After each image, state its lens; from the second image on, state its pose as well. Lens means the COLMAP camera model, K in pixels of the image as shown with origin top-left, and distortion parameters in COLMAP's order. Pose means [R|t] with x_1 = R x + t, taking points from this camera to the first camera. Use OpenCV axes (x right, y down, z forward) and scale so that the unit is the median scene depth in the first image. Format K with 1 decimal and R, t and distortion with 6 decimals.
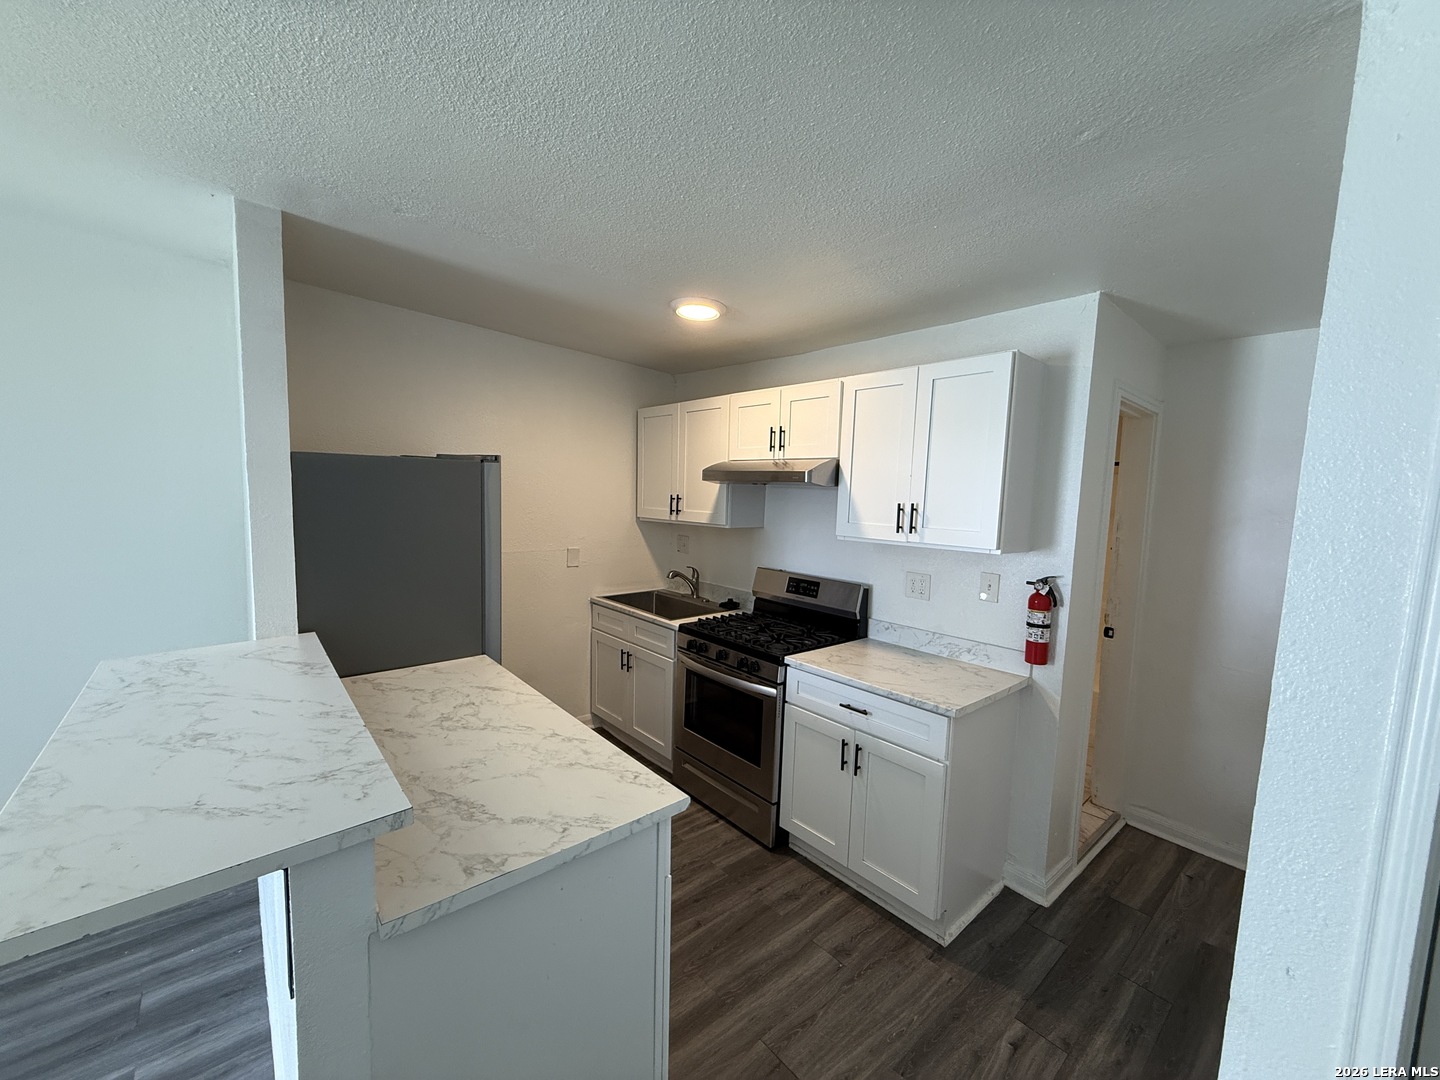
lens RADIAL K [[577.9, 0, 715.0], [0, 577.9, 540.3], [0, 0, 1]] dist [-0.000721, 0.000242]
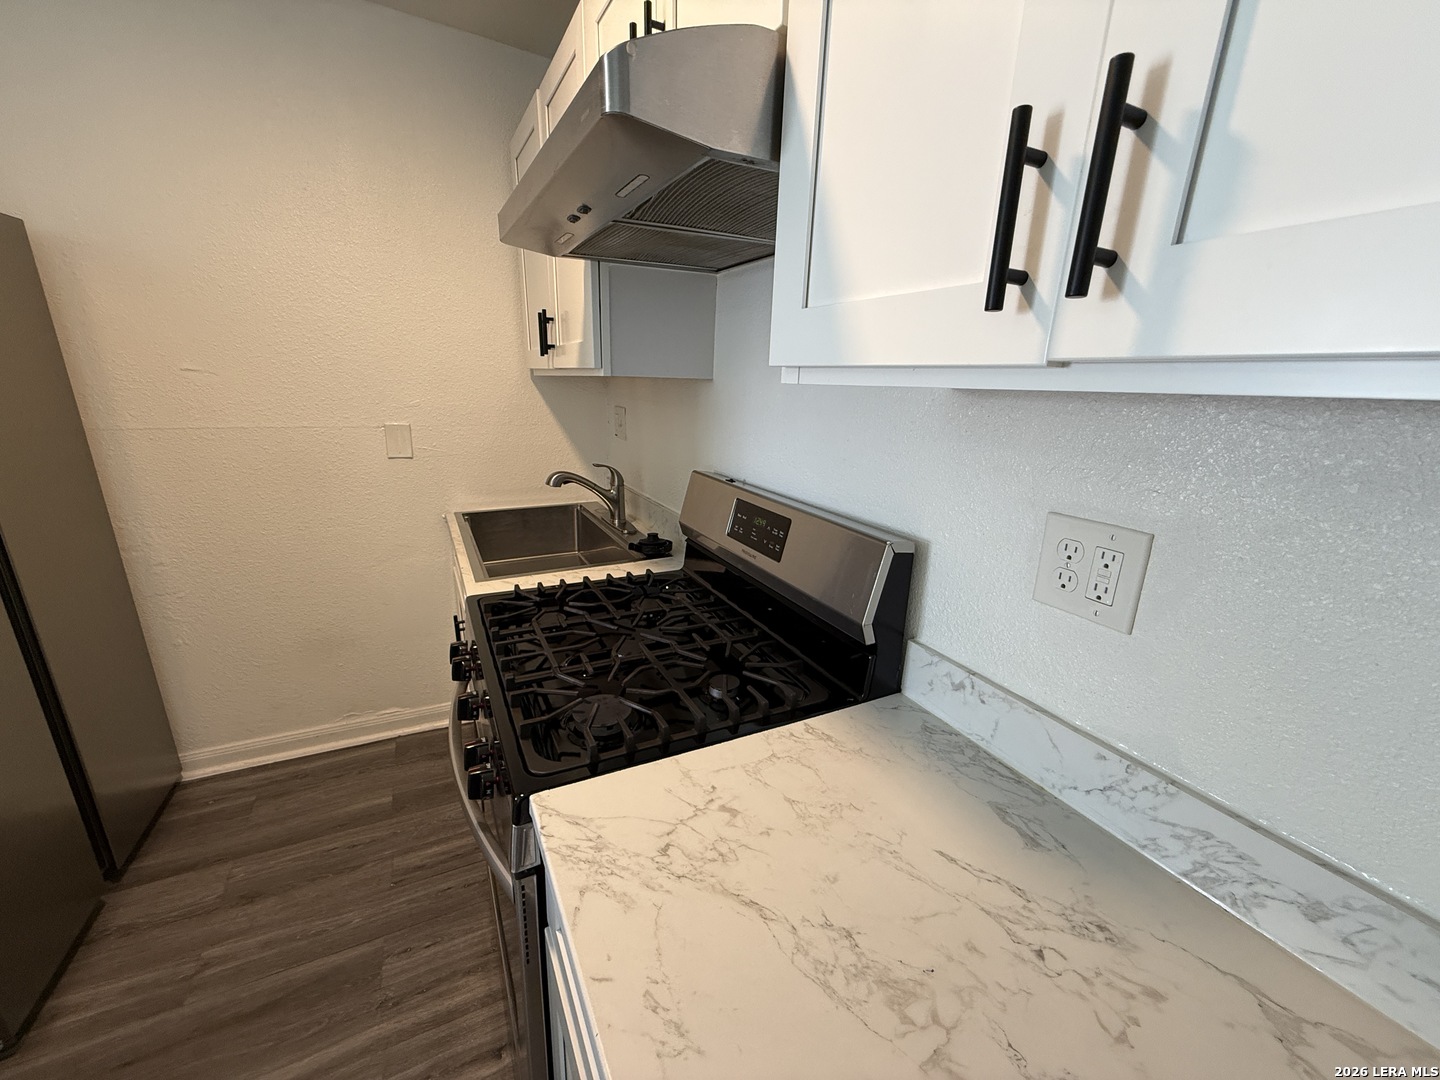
lens RADIAL K [[577.9, 0, 715.0], [0, 577.9, 540.3], [0, 0, 1]] dist [-0.000721, 0.000242]
pose [[0.970809, 0.060372, -0.232133, 0.236854], [-0.017008, 0.982695, 0.184446, 0.020038], [0.239251, -0.175114, 0.955036, 0.681674]]
